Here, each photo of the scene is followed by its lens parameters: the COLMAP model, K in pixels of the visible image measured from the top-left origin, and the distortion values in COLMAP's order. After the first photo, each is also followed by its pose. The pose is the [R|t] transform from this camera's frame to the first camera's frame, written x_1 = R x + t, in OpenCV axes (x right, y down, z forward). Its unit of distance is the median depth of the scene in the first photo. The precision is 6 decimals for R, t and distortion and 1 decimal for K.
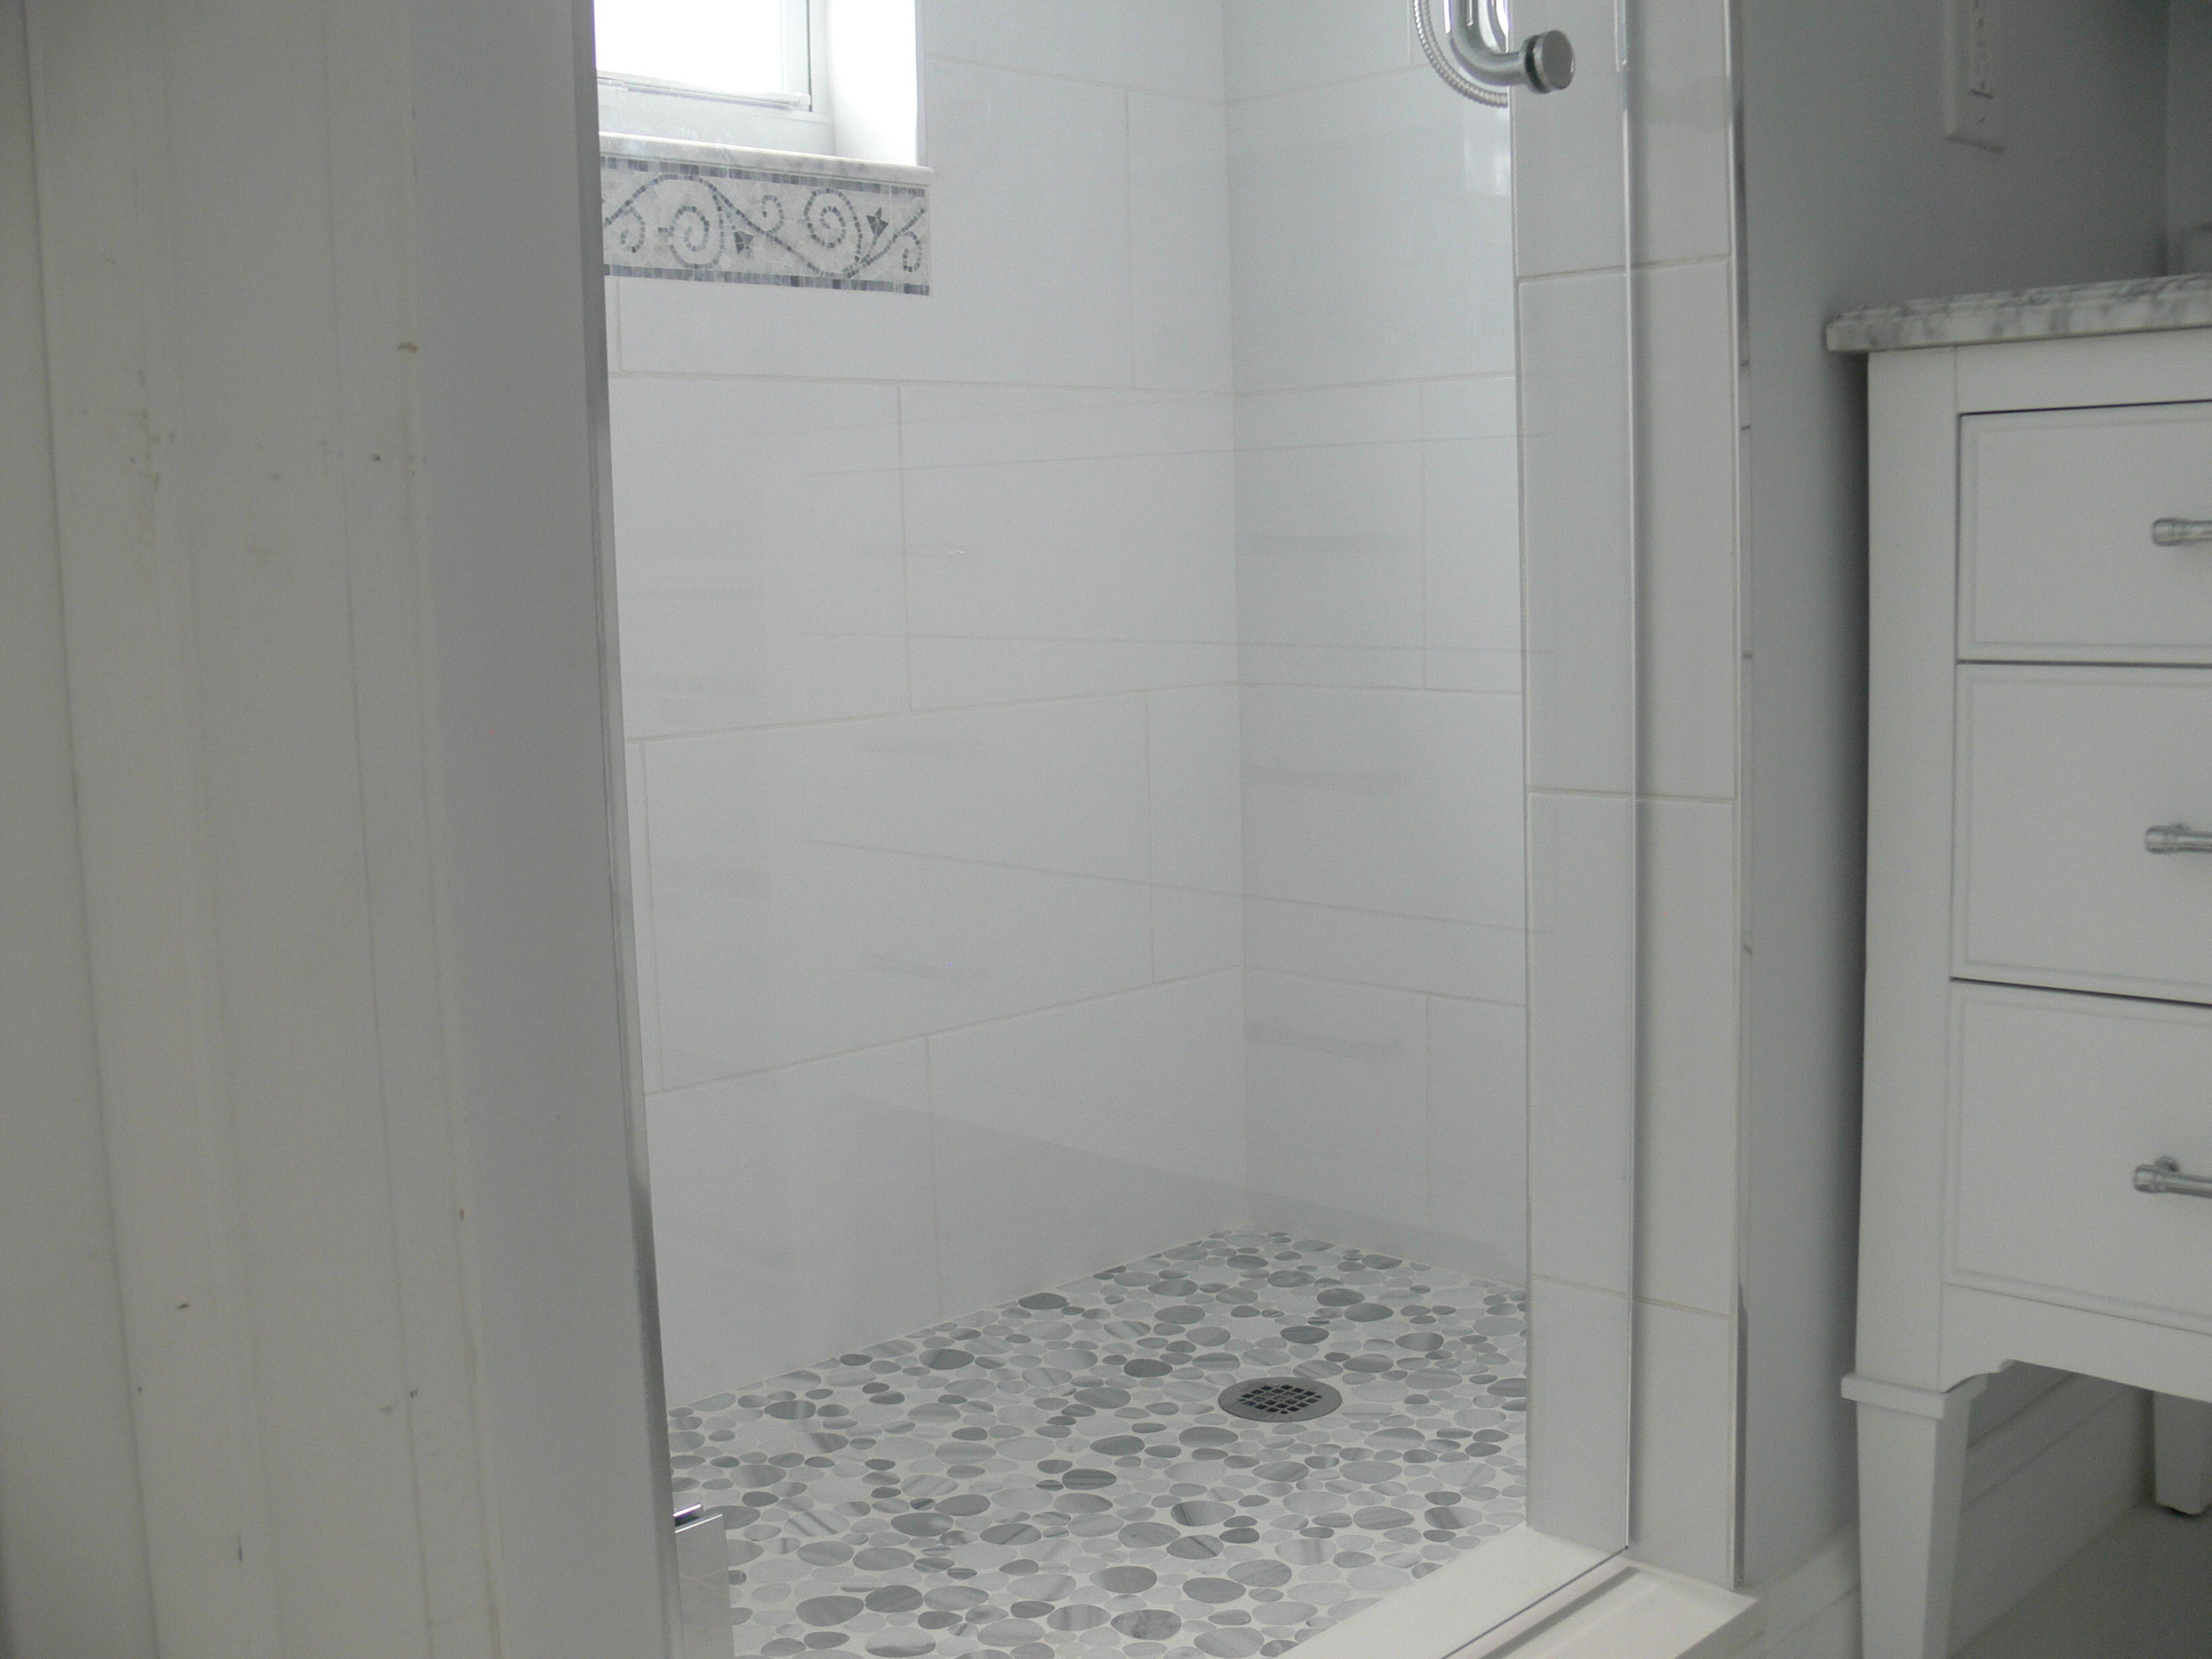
lens RADIAL K [[2294.5, 0, 1106.0], [0, 2294.5, 829.5], [0, 0, 1]] dist [-0.200114, 0.232170]
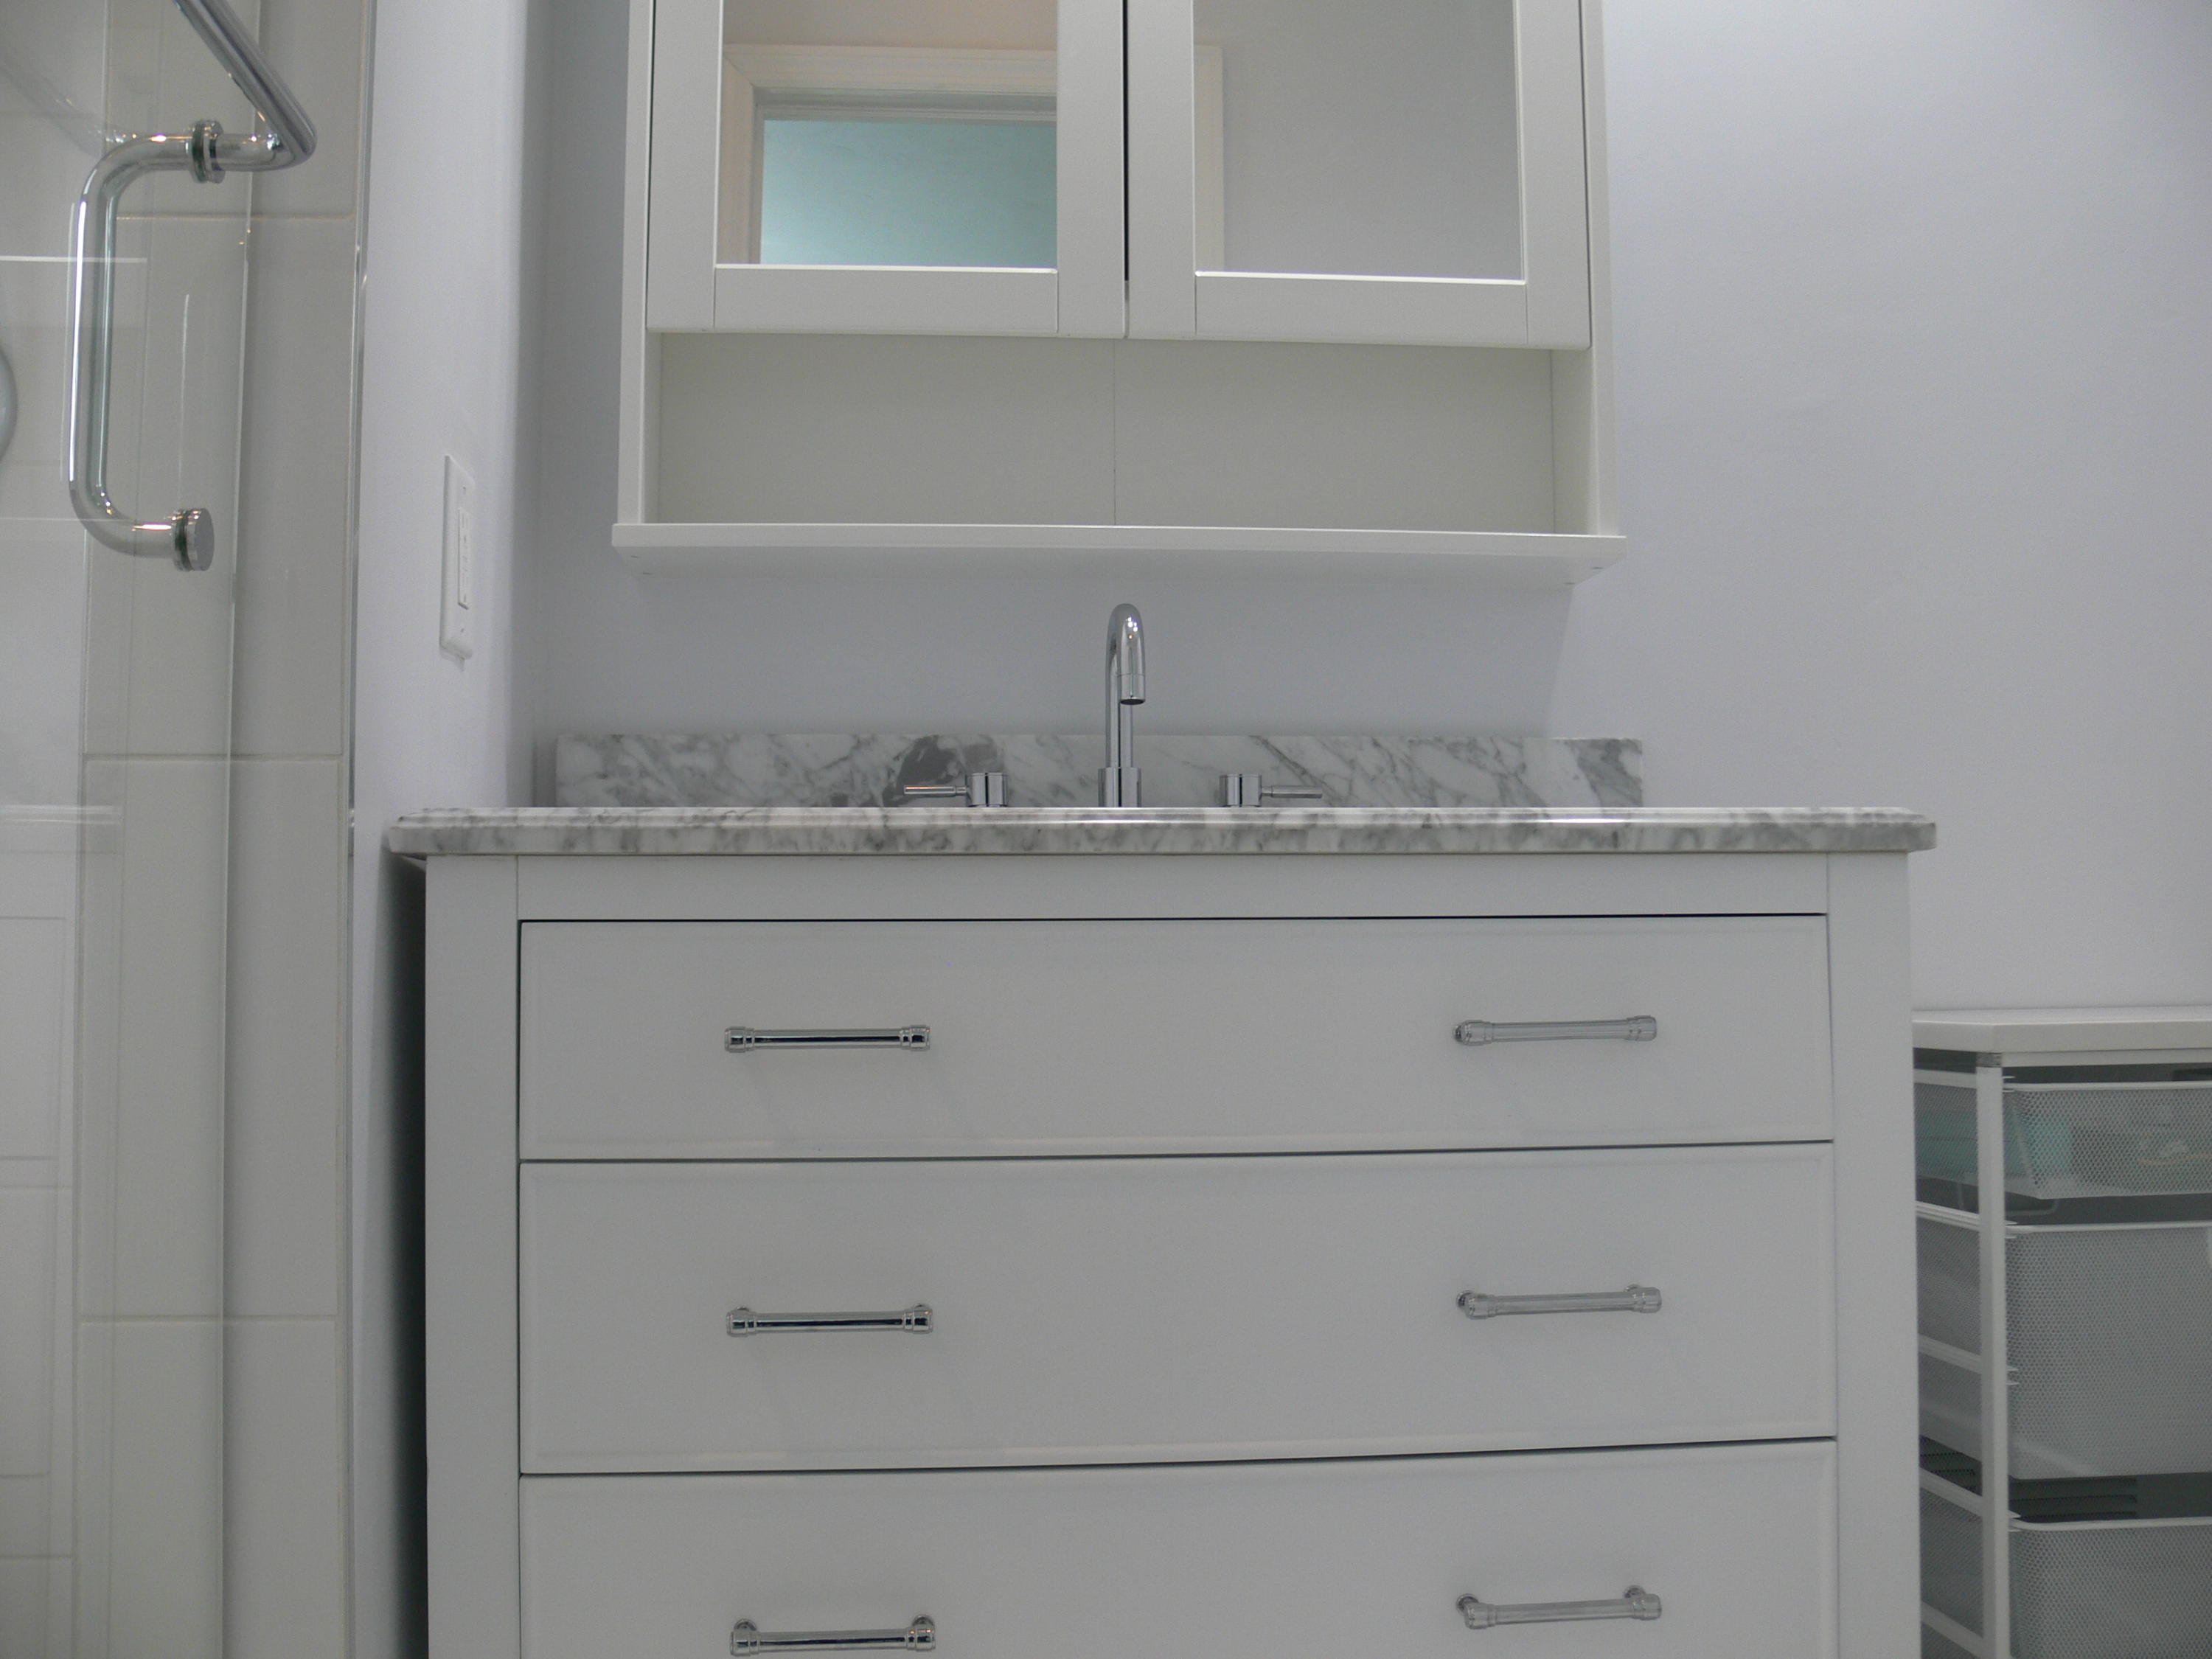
lens RADIAL K [[2294.5, 0, 1106.0], [0, 2294.5, 829.5], [0, 0, 1]] dist [-0.200114, 0.232170]
pose [[0.637420, 0.072169, 0.767129, -0.254341], [0.078674, 0.984305, -0.157971, -0.040629], [-0.766489, 0.161047, 0.621738, 0.130483]]
